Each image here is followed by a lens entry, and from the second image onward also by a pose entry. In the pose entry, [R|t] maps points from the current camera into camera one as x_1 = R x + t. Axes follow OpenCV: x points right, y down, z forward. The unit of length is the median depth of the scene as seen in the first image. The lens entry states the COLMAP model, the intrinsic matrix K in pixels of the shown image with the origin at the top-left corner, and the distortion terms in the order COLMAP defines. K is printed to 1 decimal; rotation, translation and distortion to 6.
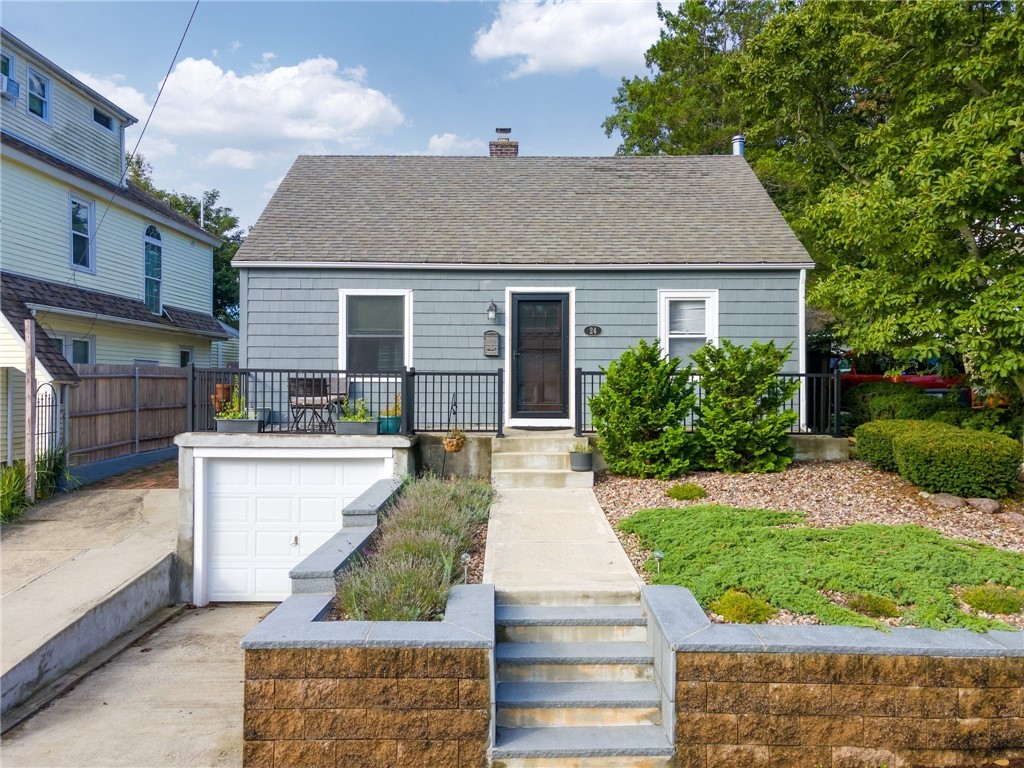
lens RADIAL K [[739.7, 0, 512.0], [0, 739.7, 384.0], [0, 0, 1]] dist [0.032284, 0.003230]
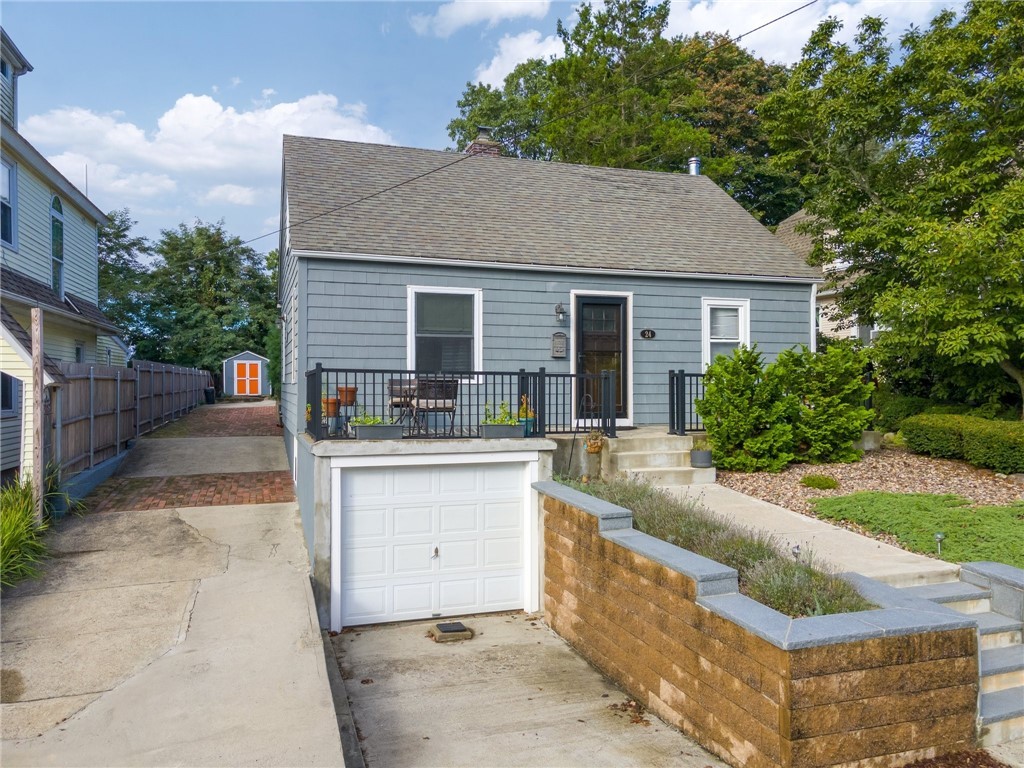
lens RADIAL K [[739.7, 0, 512.0], [0, 739.7, 384.0], [0, 0, 1]] dist [0.032284, 0.003230]
pose [[0.949457, -0.002801, 0.313883, -0.403982], [0.002881, 0.999996, 0.000210, -0.002201], [-0.313883, 0.000705, 0.949462, 0.062973]]
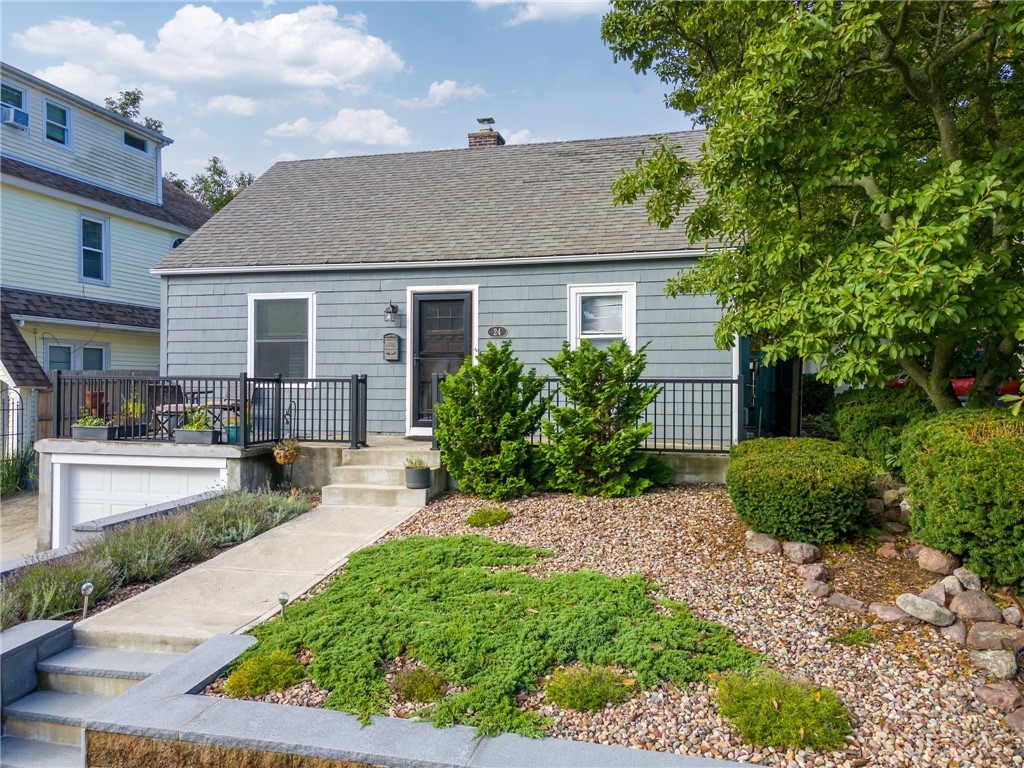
lens RADIAL K [[741.2, 0, 512.0], [0, 741.2, 384.0], [0, 0, 1]] dist [0.027236, -0.000173]
pose [[0.972730, 0.000253, -0.231938, 0.338390], [-0.000439, 1.000000, -0.000754, -0.007393], [0.231938, 0.000835, 0.972730, 0.119596]]
